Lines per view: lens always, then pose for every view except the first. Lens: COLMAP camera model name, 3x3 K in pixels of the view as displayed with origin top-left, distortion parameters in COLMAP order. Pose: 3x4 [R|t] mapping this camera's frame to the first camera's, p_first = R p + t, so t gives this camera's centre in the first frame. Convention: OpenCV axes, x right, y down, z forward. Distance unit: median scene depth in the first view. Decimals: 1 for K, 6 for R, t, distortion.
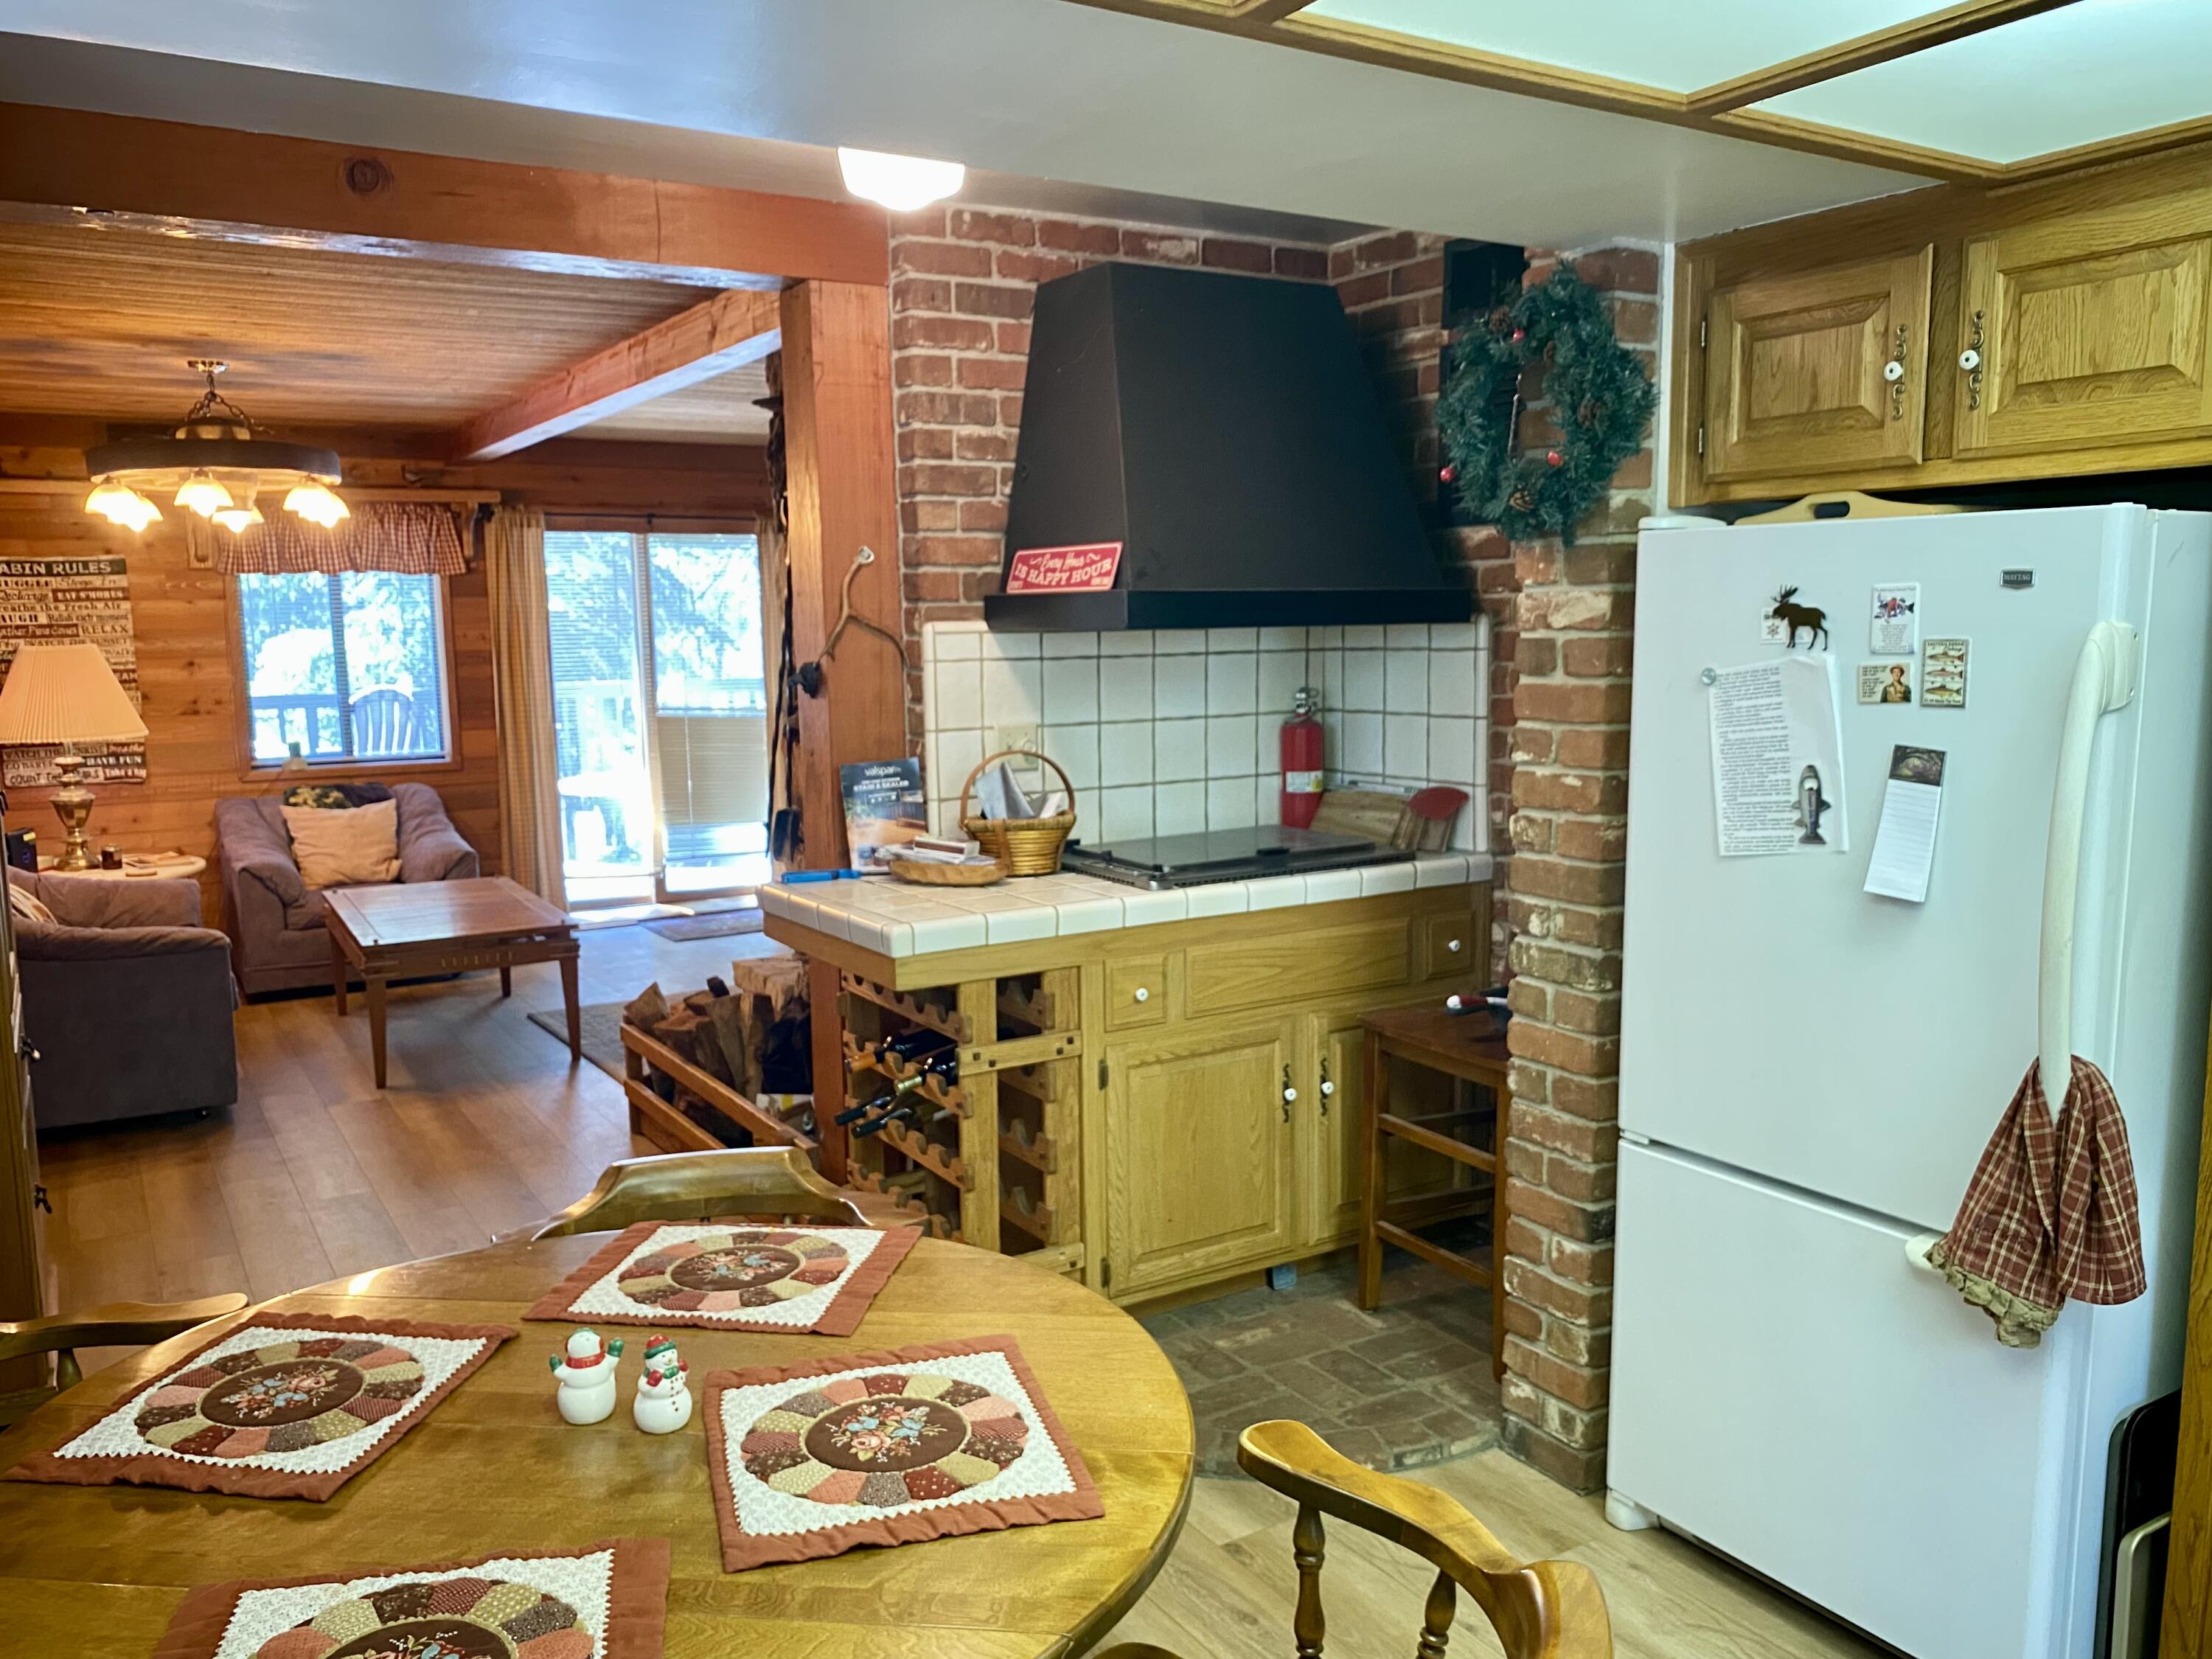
lens RADIAL K [[1681.1, 0, 1097.6], [0, 1681.1, 846.5], [0, 0, 1]] dist [-0.029759, -0.000004]
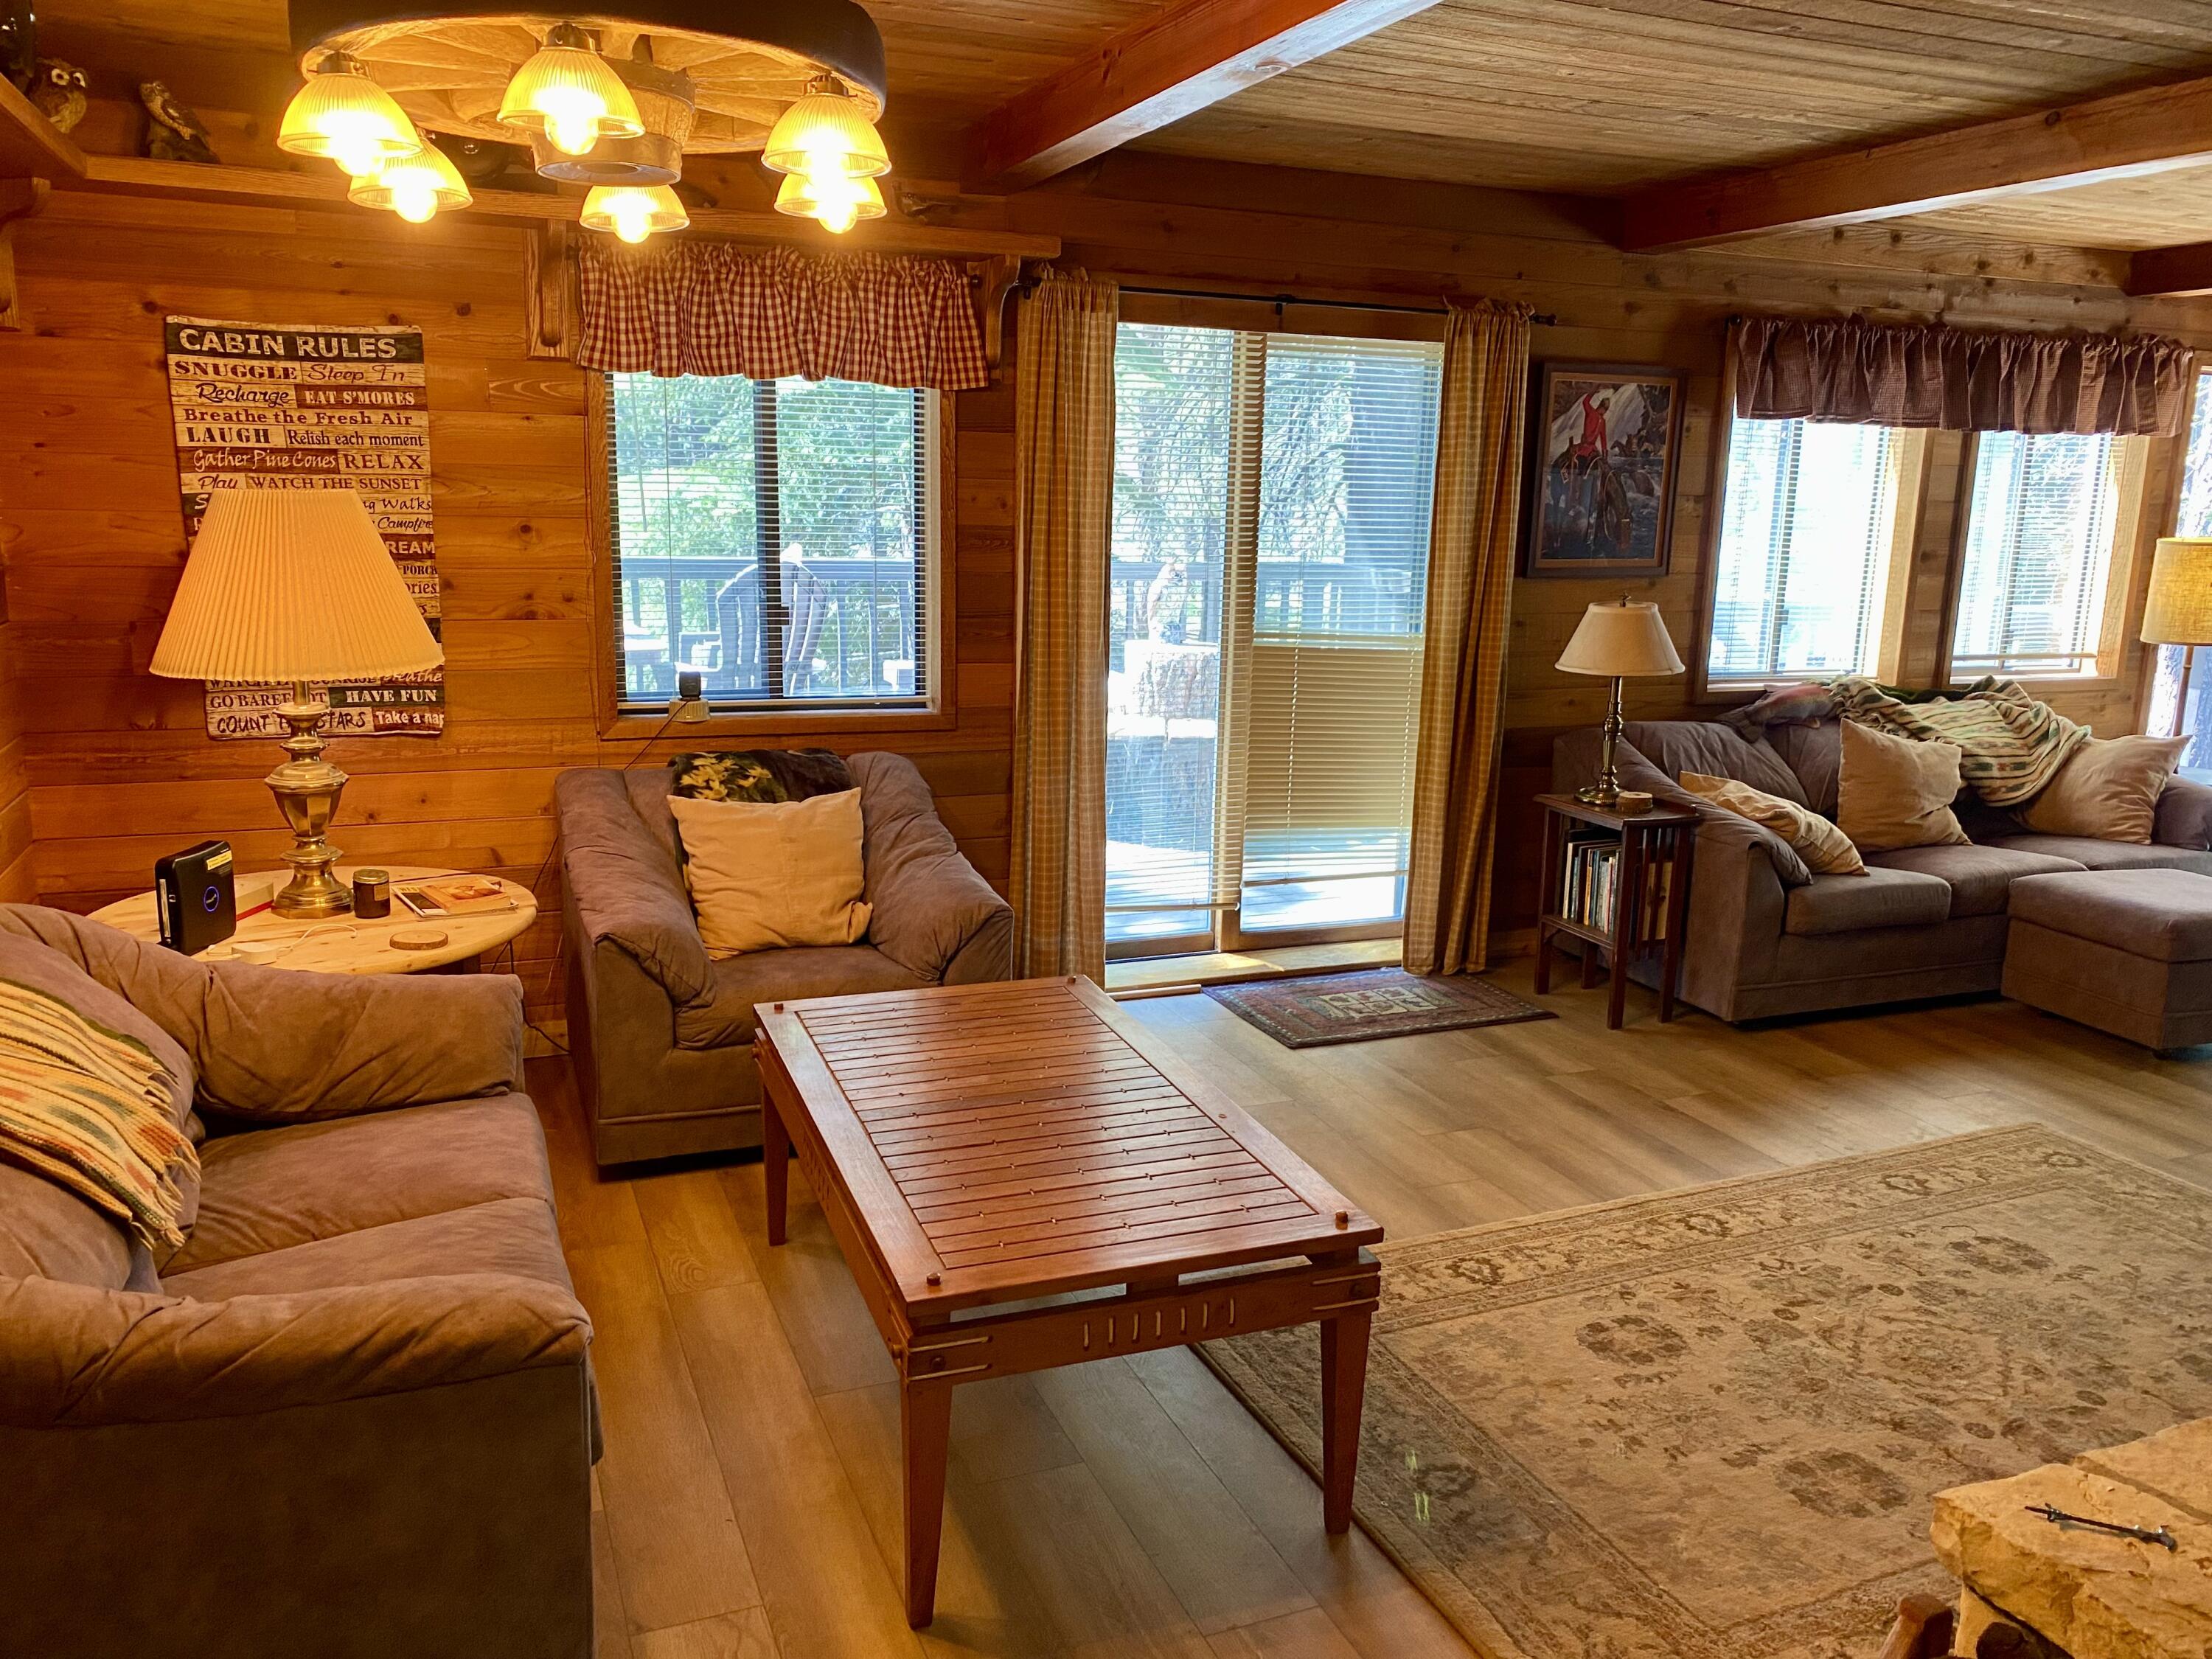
lens RADIAL K [[1681.1, 0, 1104.4], [0, 1681.1, 825.8], [0, 0, 1]] dist [-0.029759, -0.000004]
pose [[0.984497, 0.073125, -0.159432, -0.259344], [-0.062487, 0.995535, 0.070752, -0.063271], [0.163894, -0.059693, 0.984670, 0.478353]]
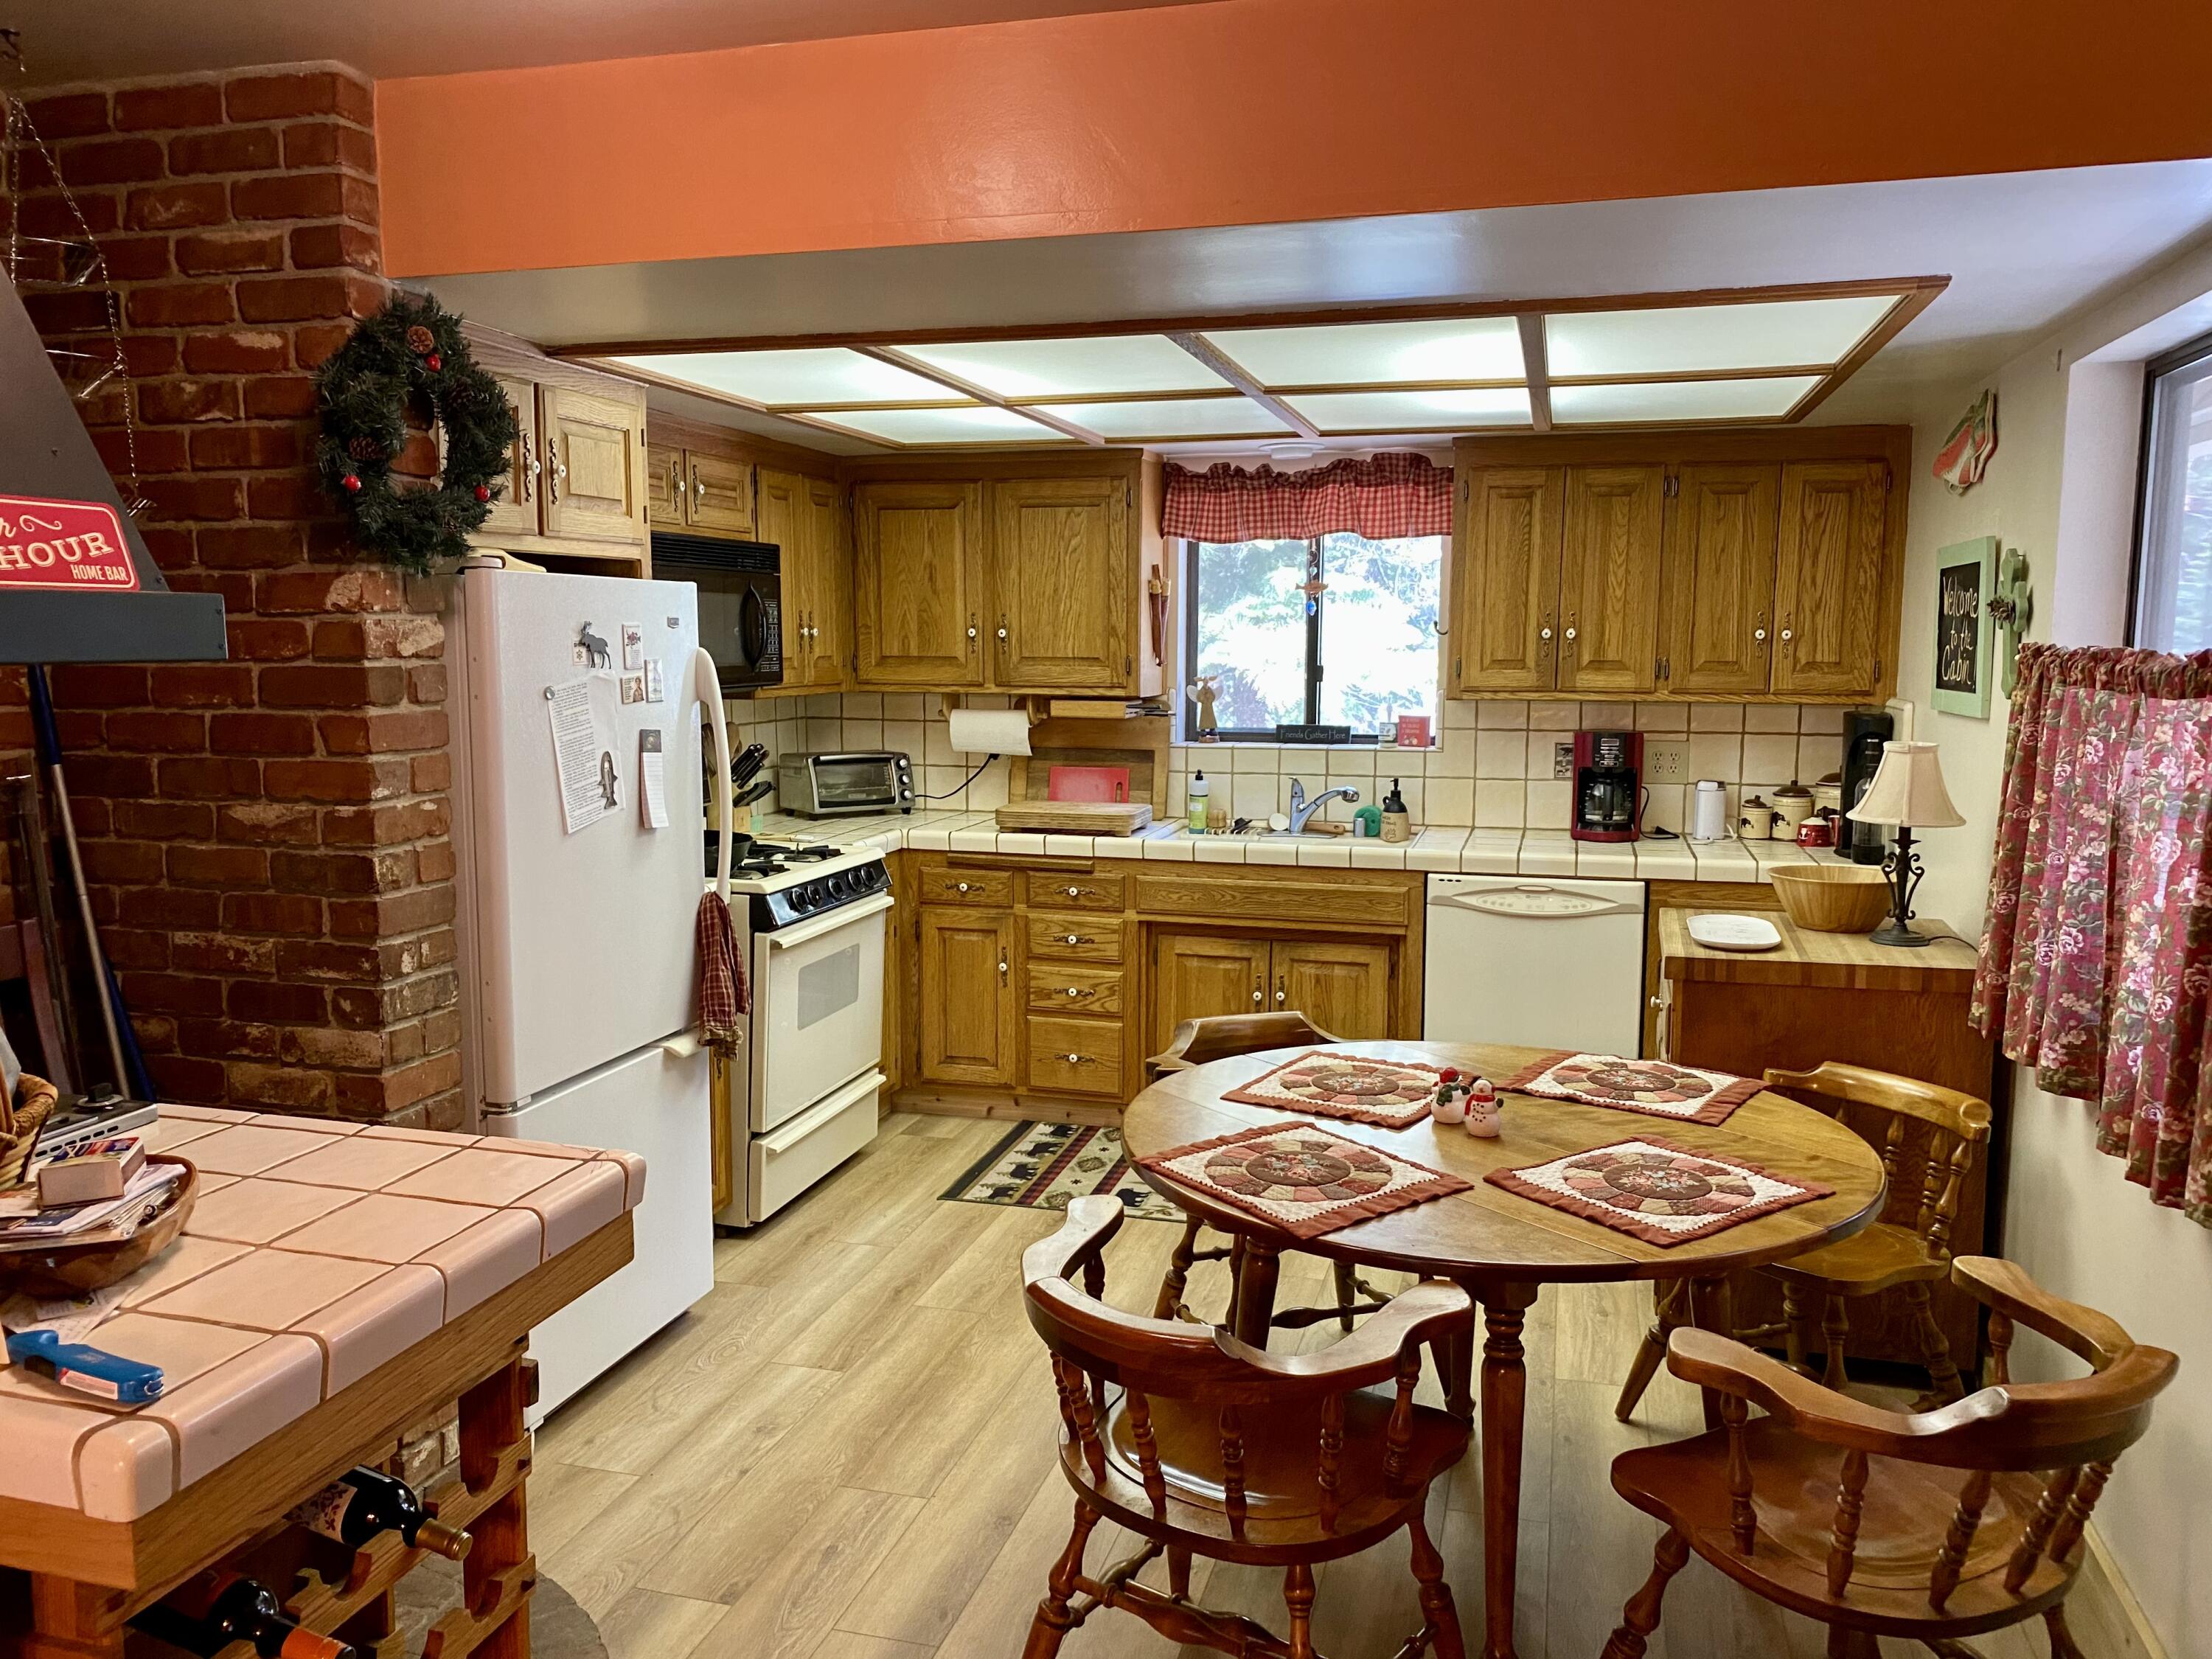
lens RADIAL K [[1681.1, 0, 1102.5], [0, 1681.1, 831.1], [0, 0, 1]] dist [-0.029759, -0.000004]
pose [[-0.687223, -0.073211, 0.722748, -0.836890], [0.103143, 0.974996, 0.196836, -0.208512], [-0.719087, 0.209817, -0.662488, 1.584691]]
